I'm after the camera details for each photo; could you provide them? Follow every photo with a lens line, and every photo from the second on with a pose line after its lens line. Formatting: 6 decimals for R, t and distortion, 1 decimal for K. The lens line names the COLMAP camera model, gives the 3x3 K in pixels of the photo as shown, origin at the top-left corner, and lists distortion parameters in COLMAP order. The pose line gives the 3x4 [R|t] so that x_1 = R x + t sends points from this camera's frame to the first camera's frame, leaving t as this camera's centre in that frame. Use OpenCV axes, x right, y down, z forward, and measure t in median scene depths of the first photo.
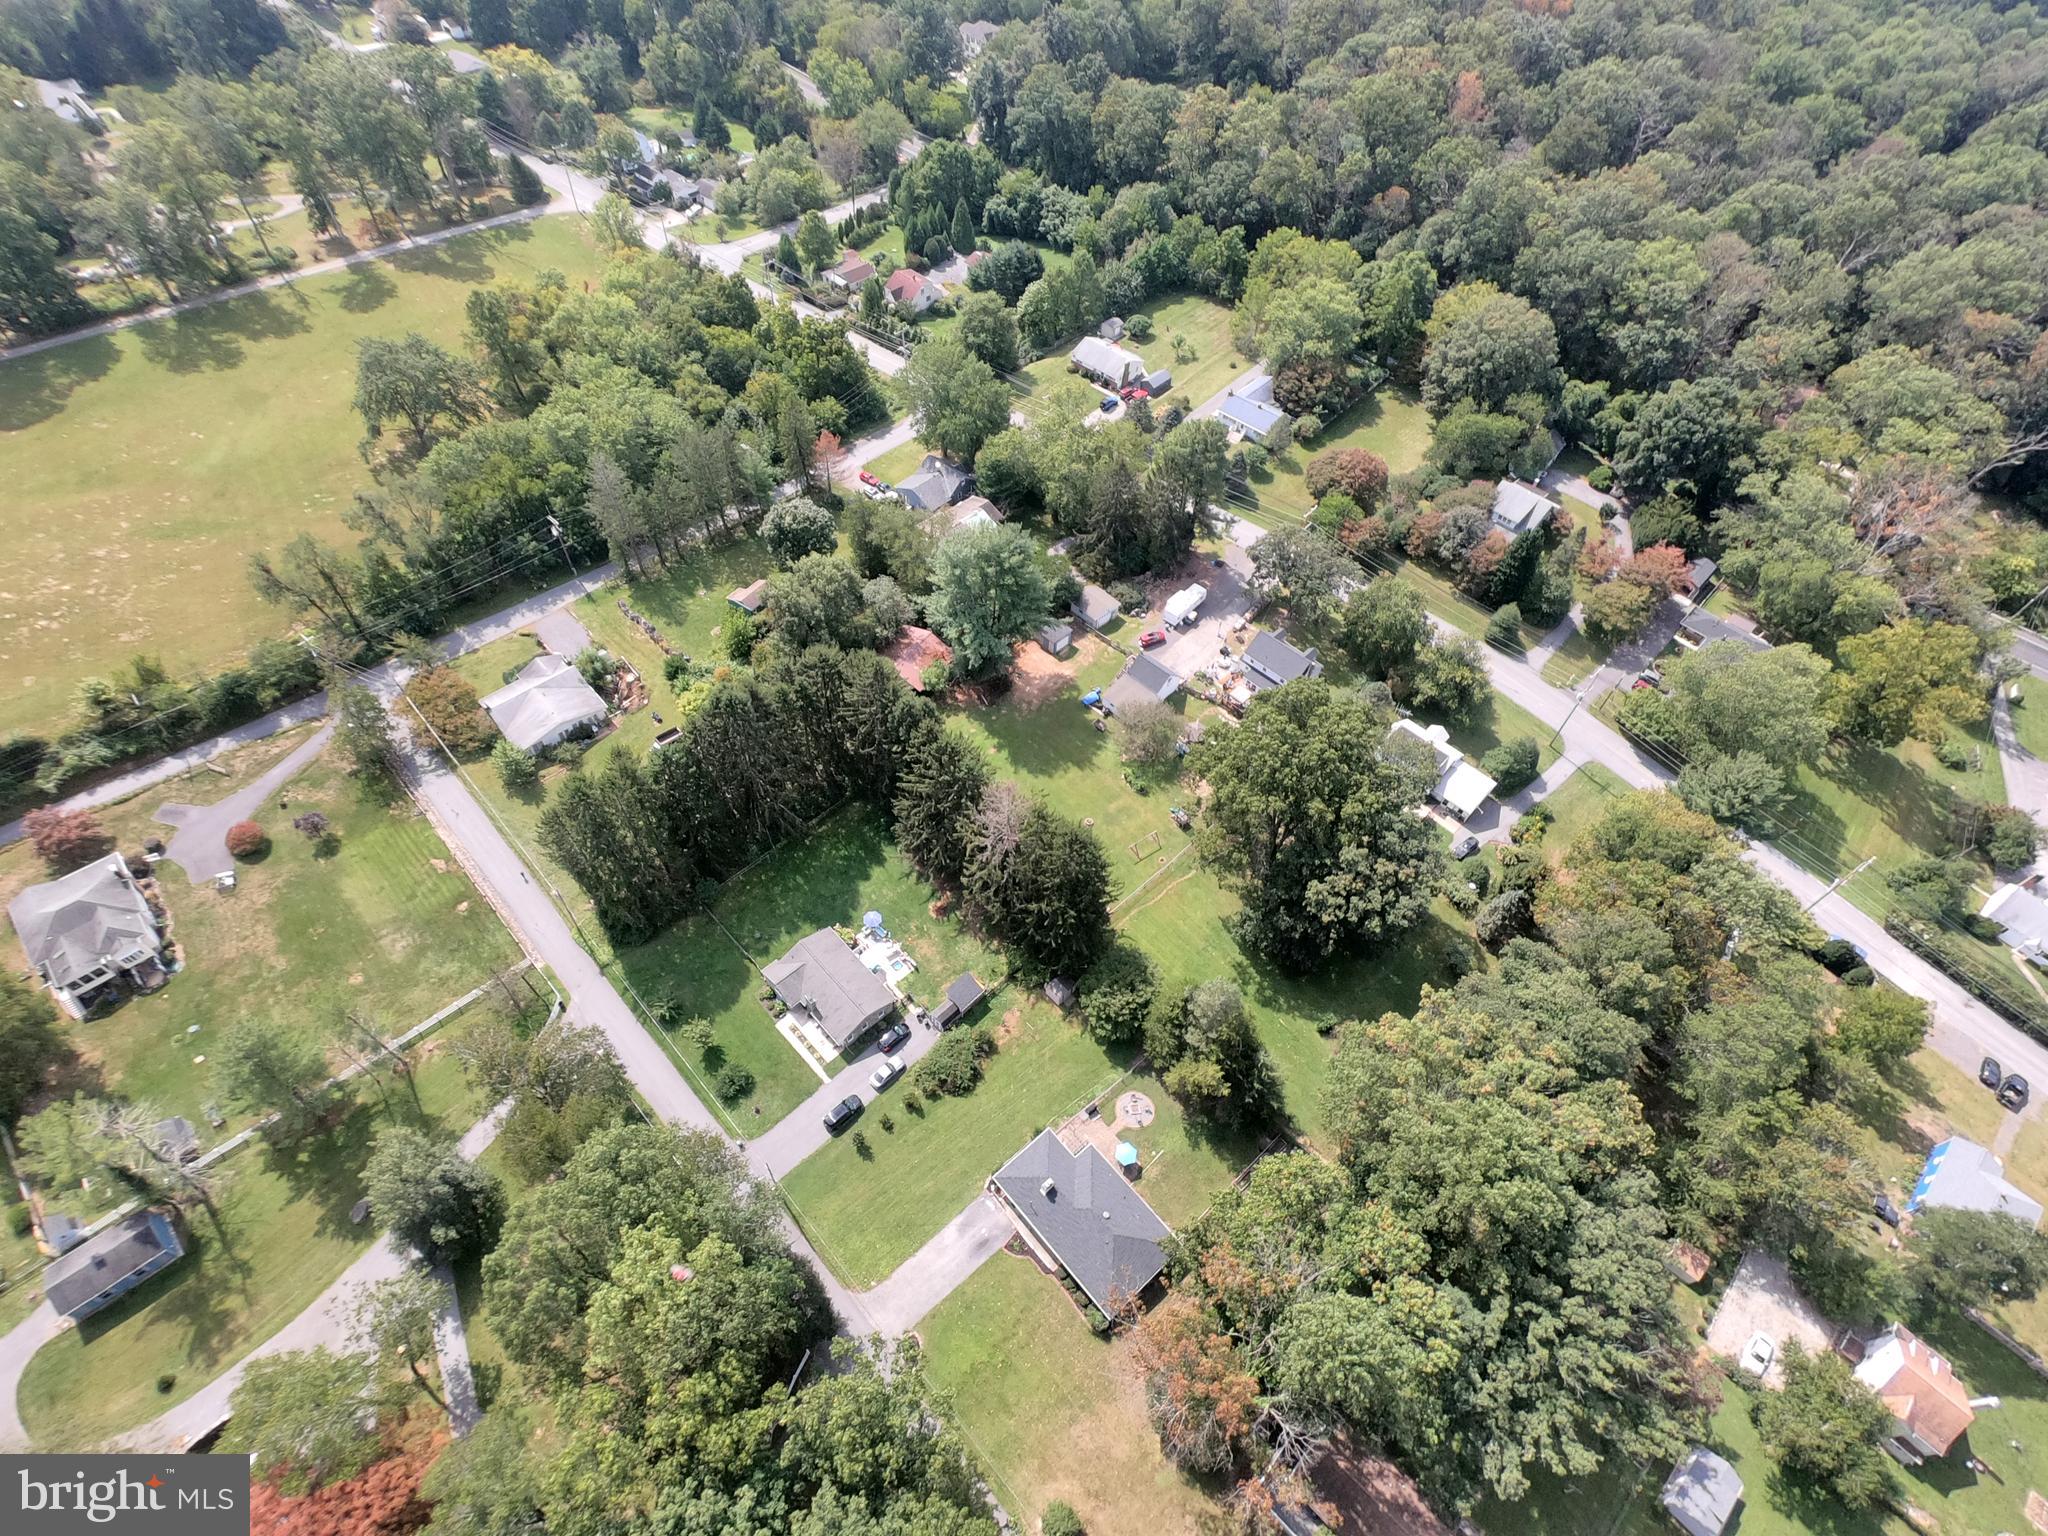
lens RADIAL K [[1038.0, 0, 1019.2], [0, 1038.0, 759.7], [0, 0, 1]] dist [0.004658, 0.000354]
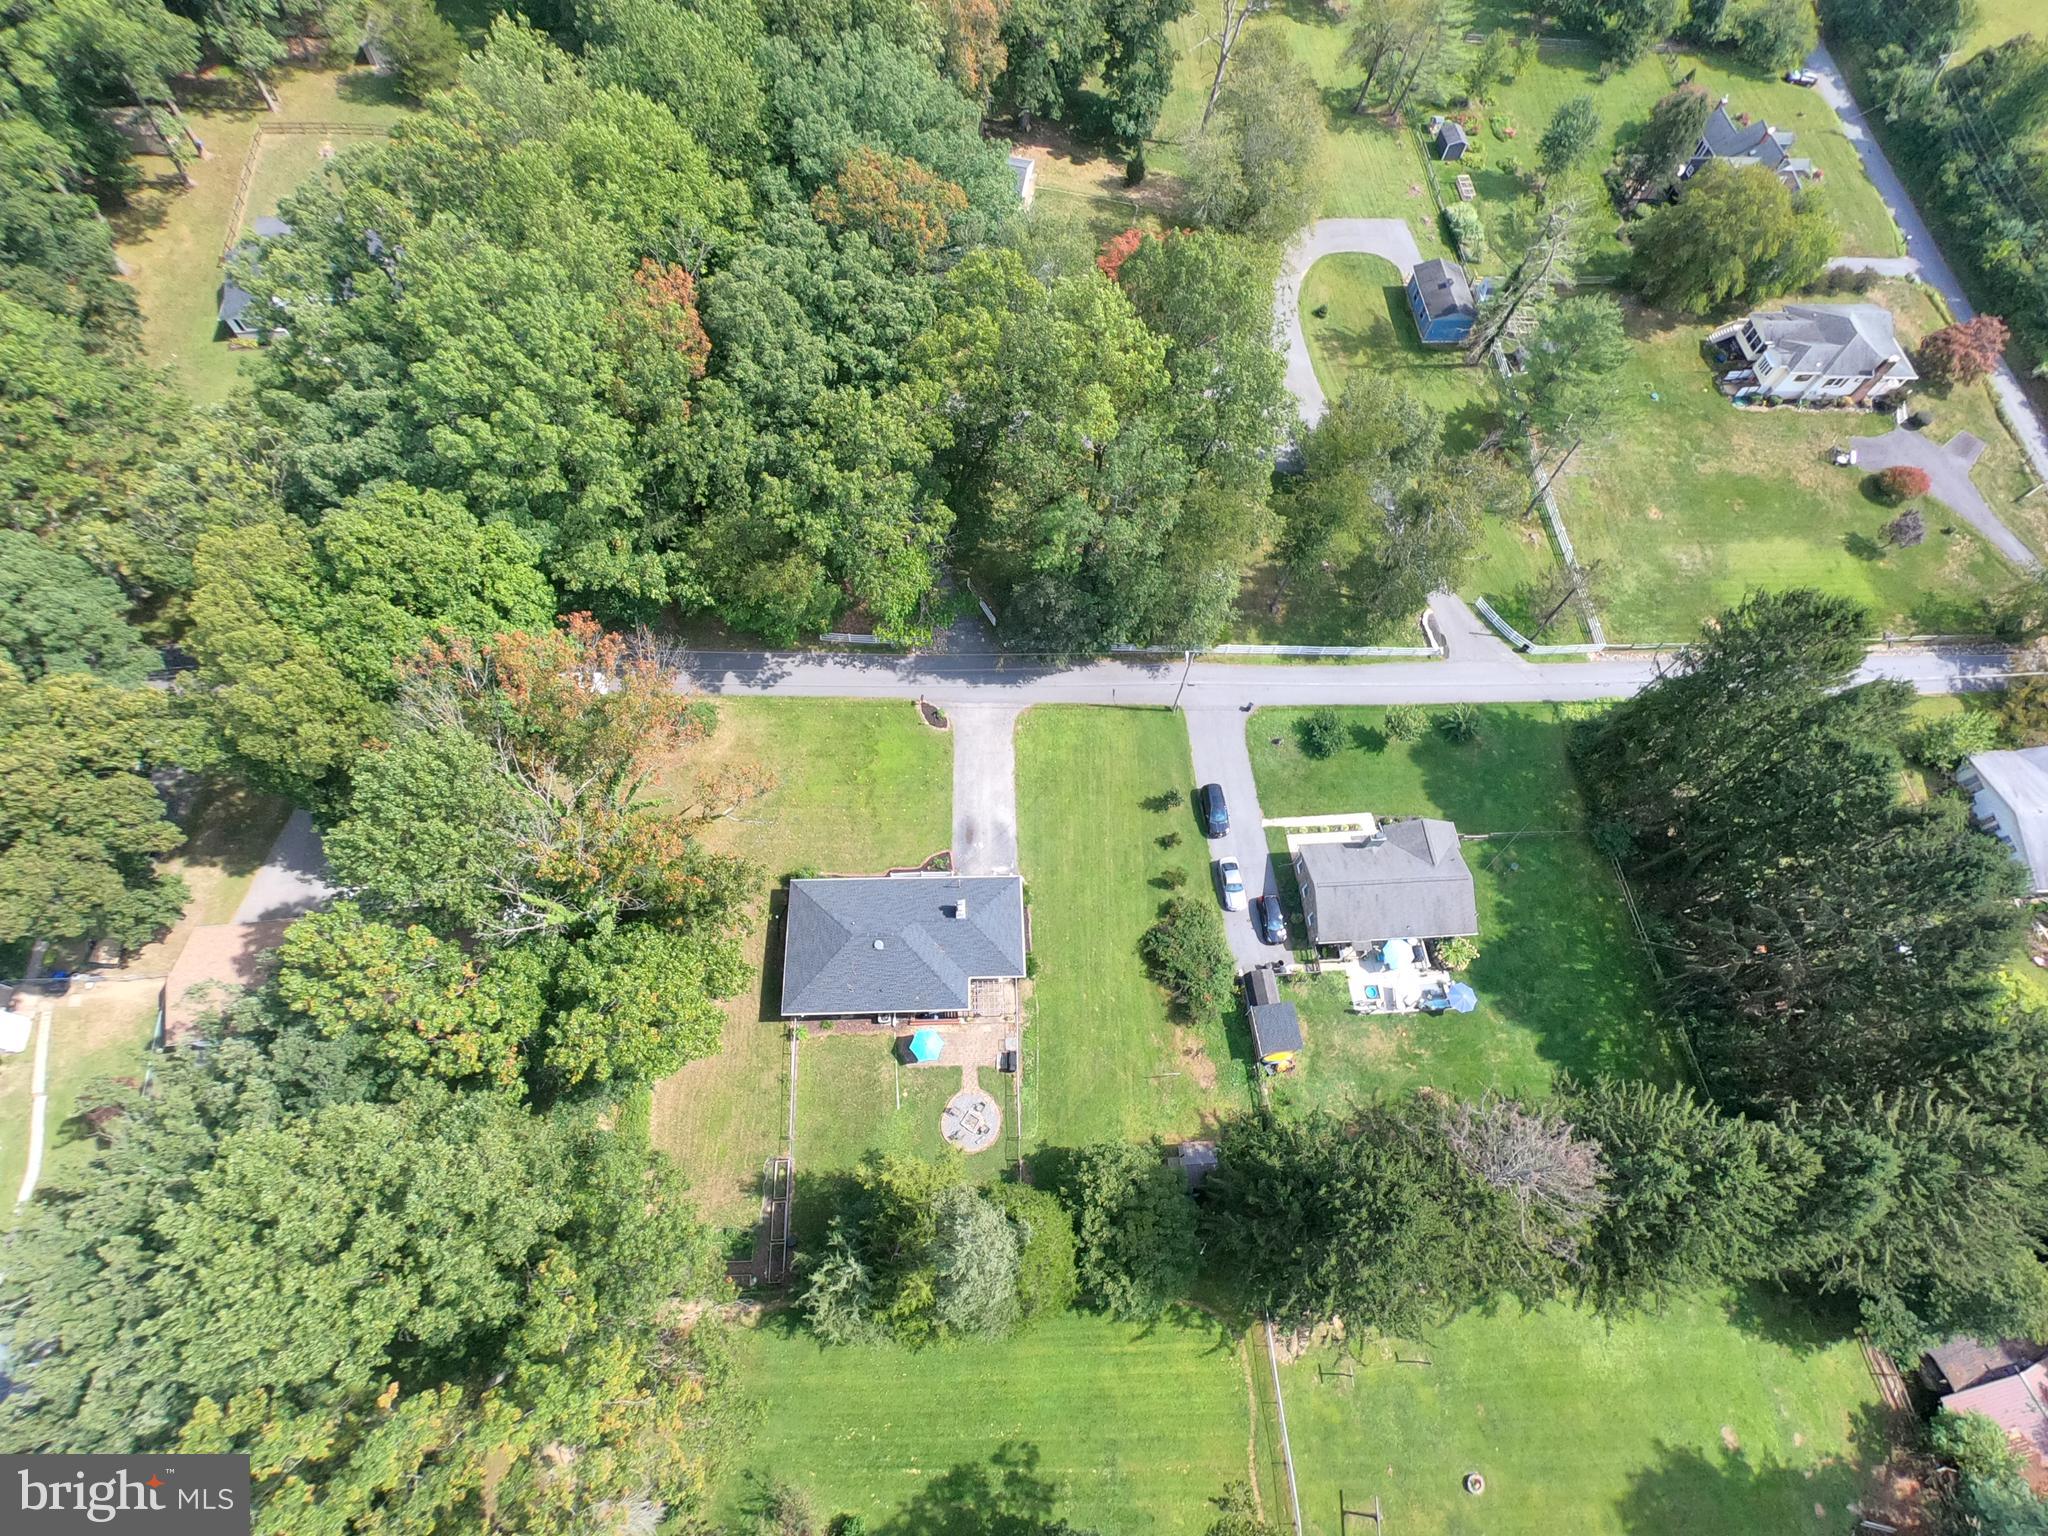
lens RADIAL K [[1030.6, 0, 1020.1], [0, 1030.6, 770.1], [0, 0, 1]] dist [0.002066, -0.000243]
pose [[-0.625490, 0.658171, -0.419014, 0.194408], [-0.657864, -0.156143, 0.736773, -0.106623], [0.419497, 0.736499, 0.530653, 0.461521]]
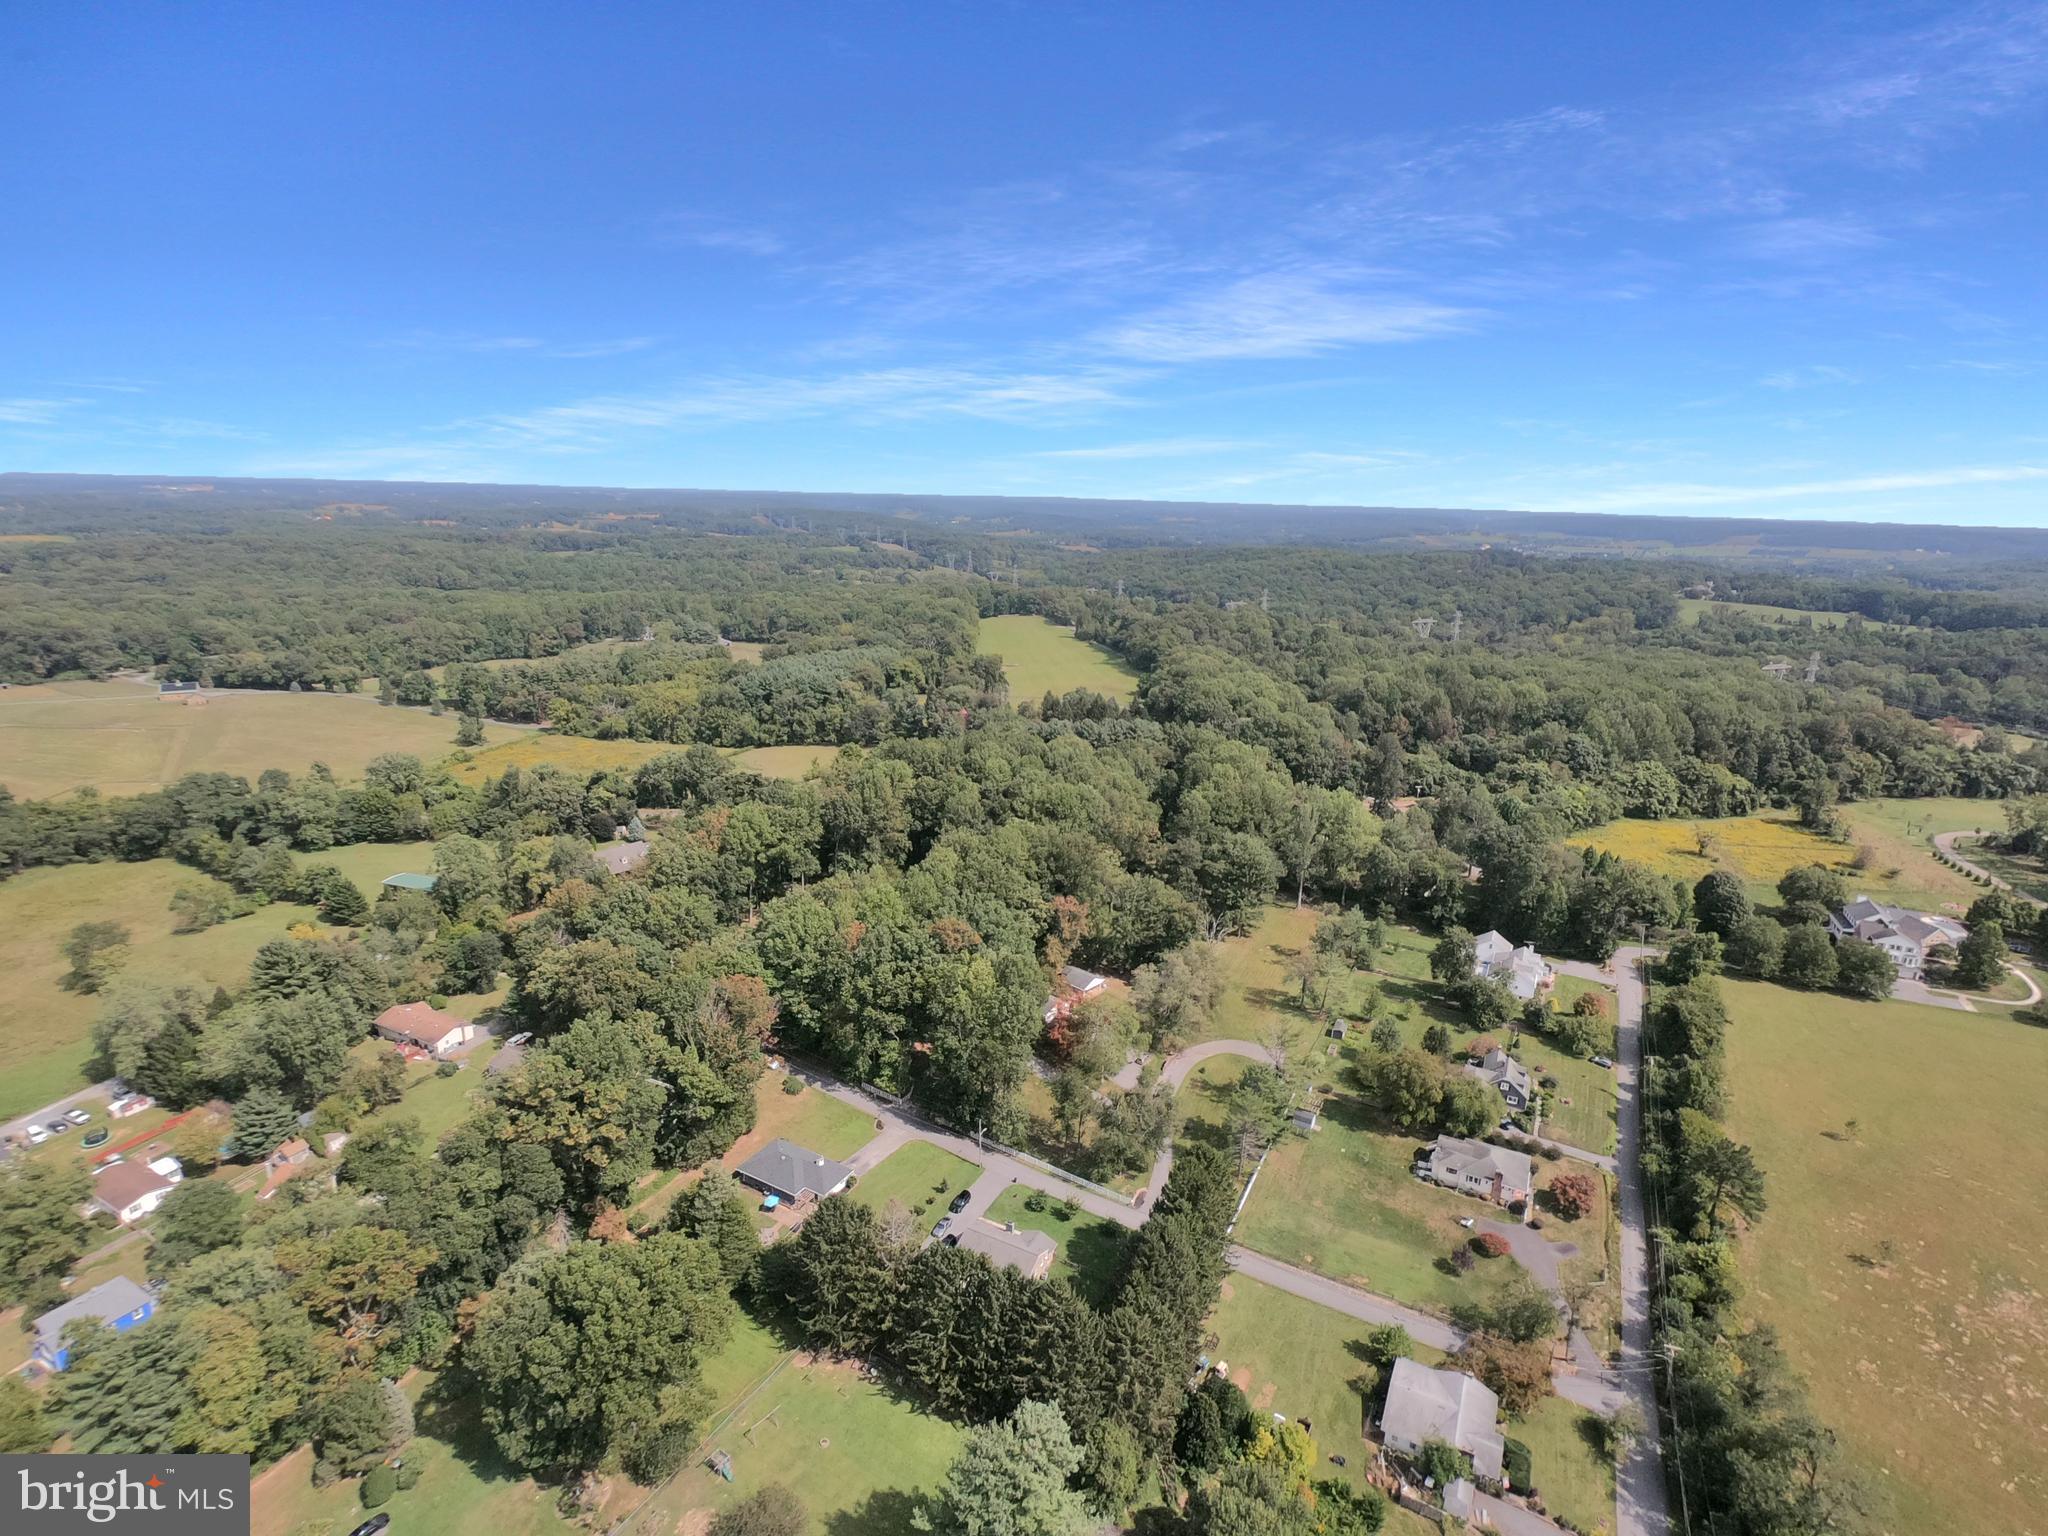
lens RADIAL K [[1020.4, 0, 1028.1], [0, 1020.4, 760.0], [0, 0, 1]] dist [0.002007, 0.000075]
pose [[-0.939272, 0.018366, -0.342683, 0.216881], [-0.305585, 0.409640, 0.859542, -1.117681], [0.156163, 0.912062, -0.379151, 0.885616]]
